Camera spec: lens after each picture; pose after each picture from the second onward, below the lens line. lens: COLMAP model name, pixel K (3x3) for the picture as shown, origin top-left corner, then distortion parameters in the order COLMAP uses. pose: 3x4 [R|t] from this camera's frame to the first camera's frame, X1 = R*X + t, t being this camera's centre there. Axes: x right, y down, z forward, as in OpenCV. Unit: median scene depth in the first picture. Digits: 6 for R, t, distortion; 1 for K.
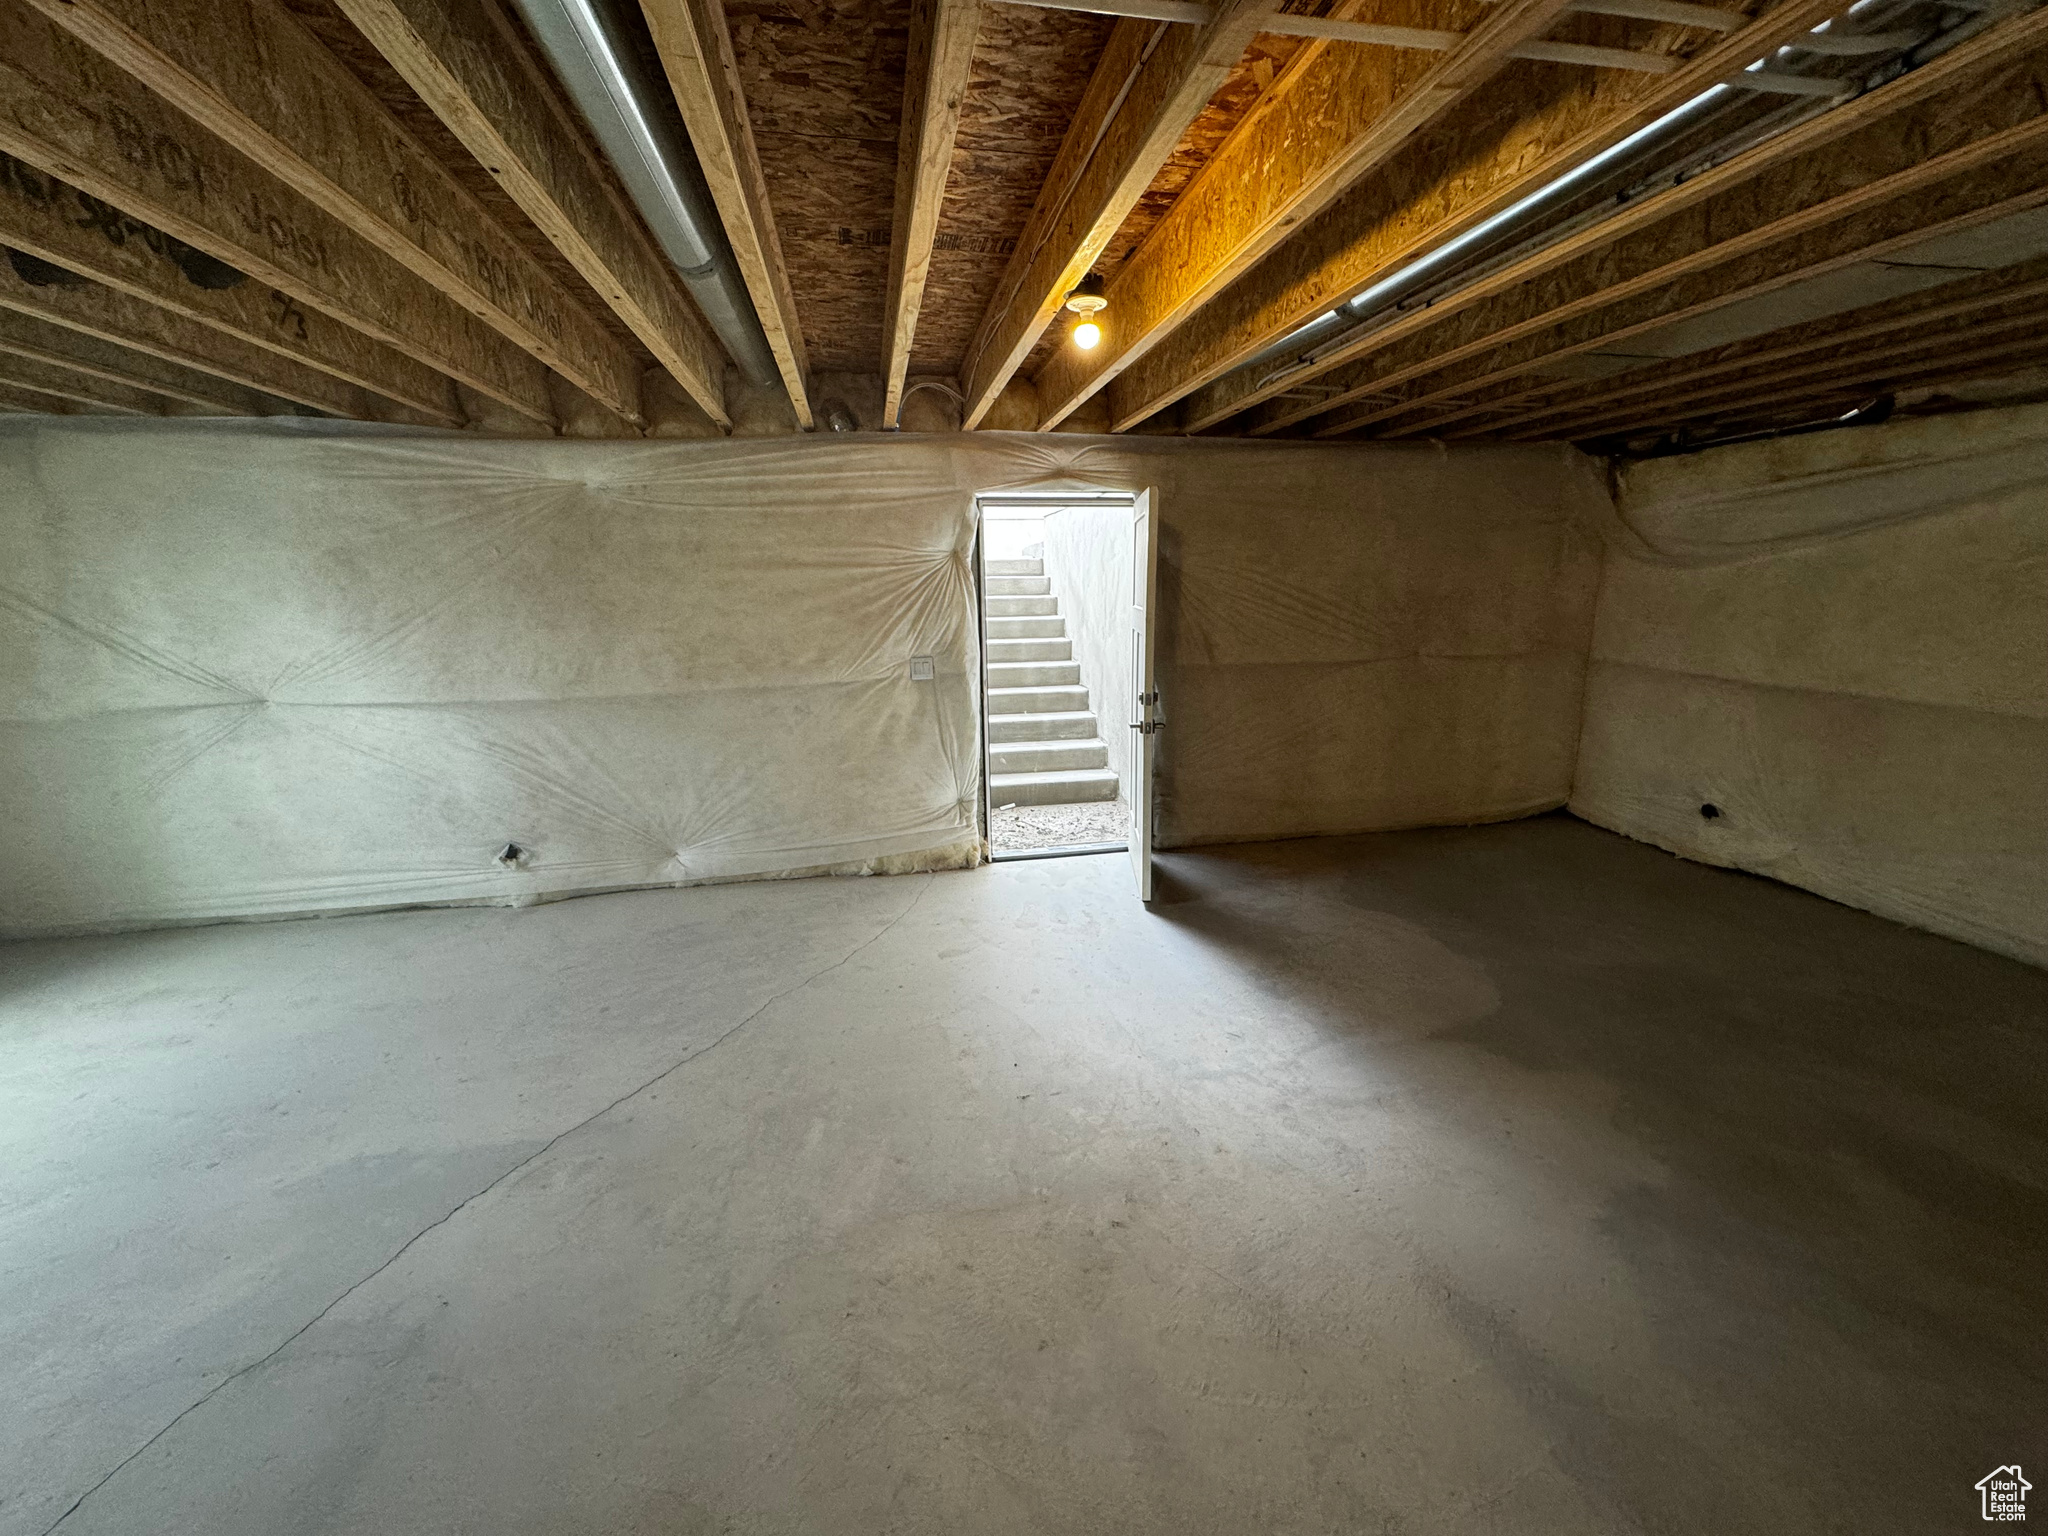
lens RADIAL K [[813.5, 0, 1025.7], [0, 813.5, 762.6], [0, 0, 1]] dist [-0.003268, 0.000642]
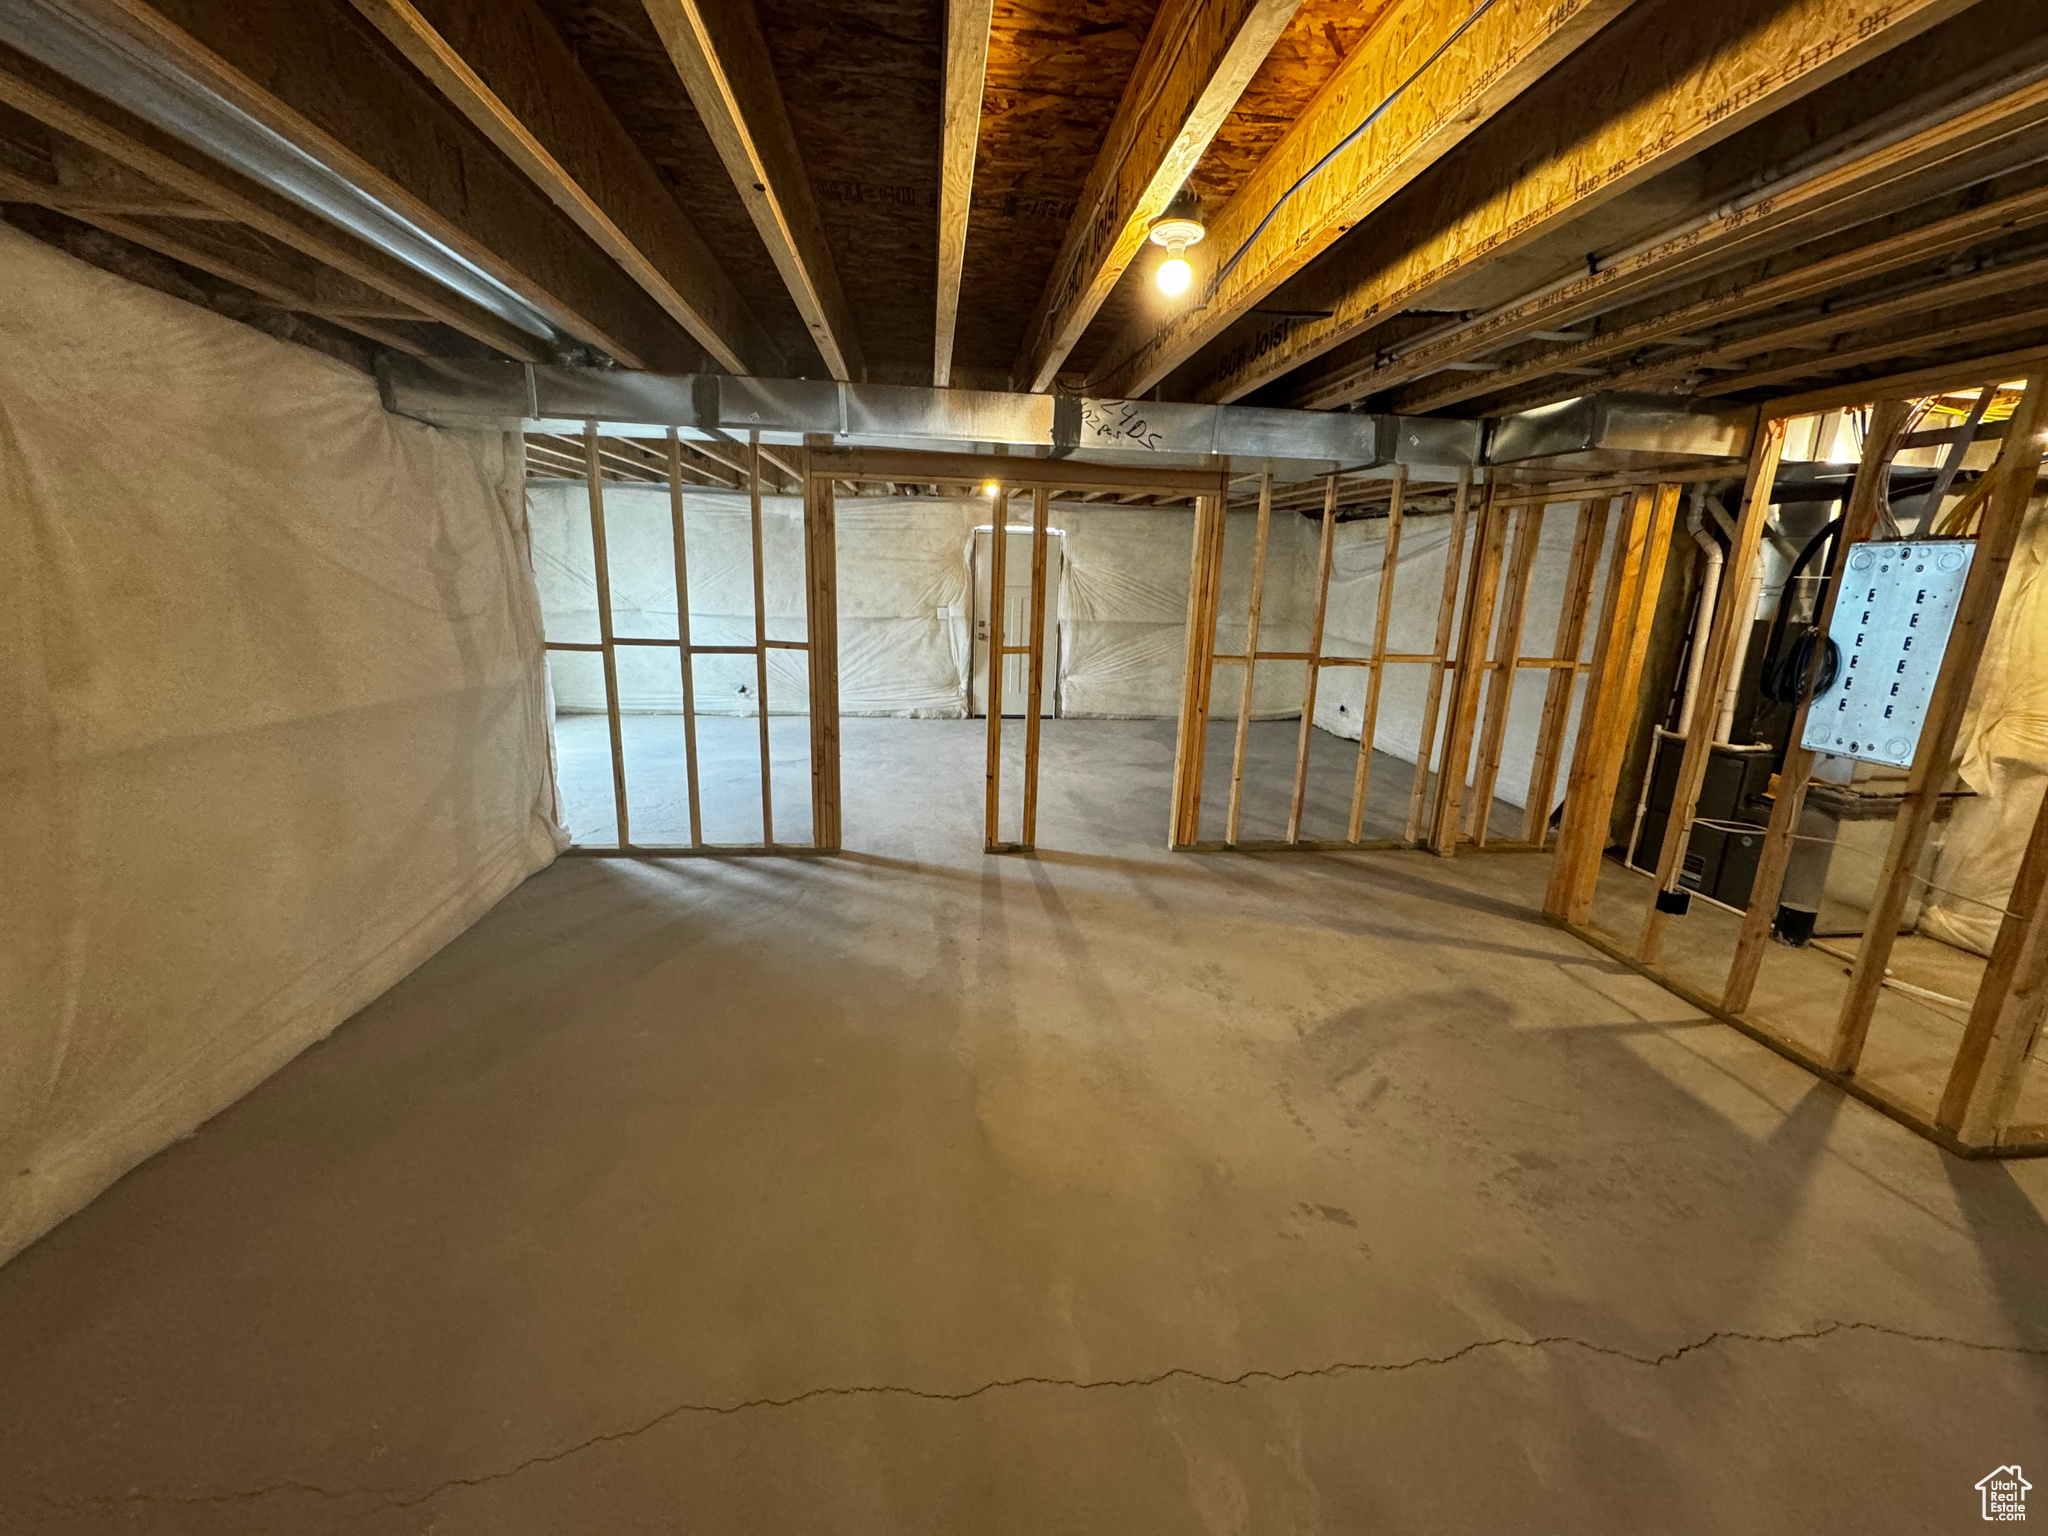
lens RADIAL K [[813.5, 0, 1025.8], [0, 813.5, 760.0], [0, 0, 1]] dist [-0.003268, 0.000642]
pose [[0.997566, 0.061469, -0.032925, 0.170695], [-0.060462, 0.997696, 0.030773, 0.176947], [0.034741, -0.028707, 0.998984, -1.041386]]
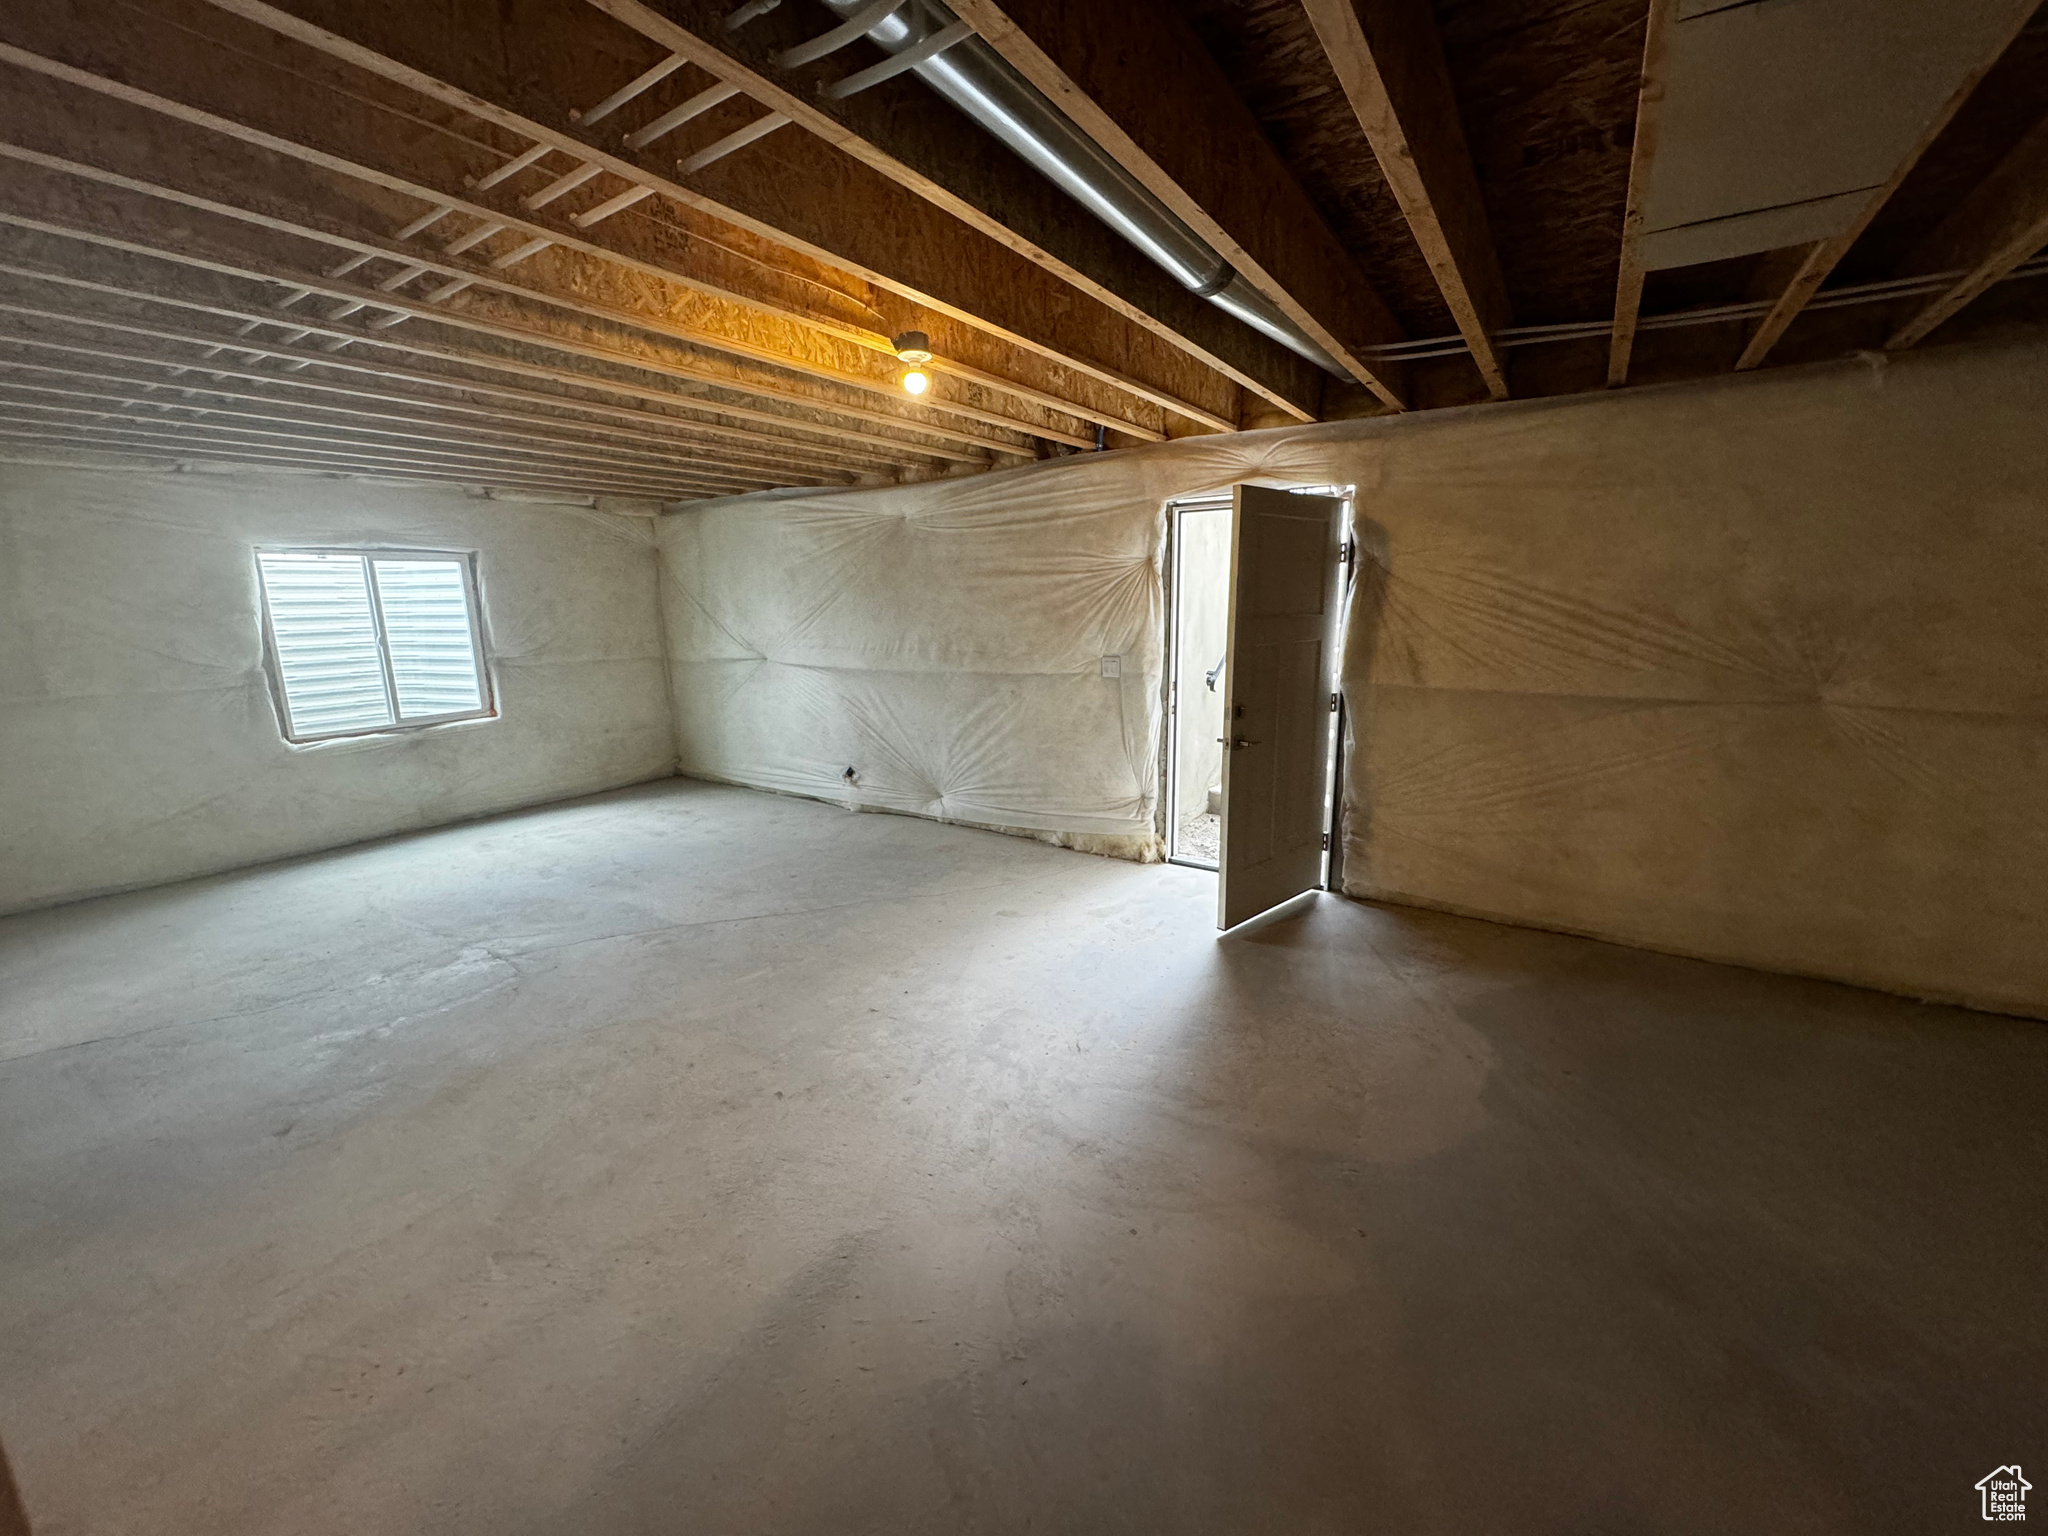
lens RADIAL K [[813.5, 0, 1041.7], [0, 813.5, 766.4], [0, 0, 1]] dist [-0.003268, 0.000642]
pose [[0.713822, 0.147596, -0.684598, 0.595999], [-0.150704, 0.987011, 0.055657, -0.033142], [0.683920, 0.063442, 0.726793, 0.166592]]
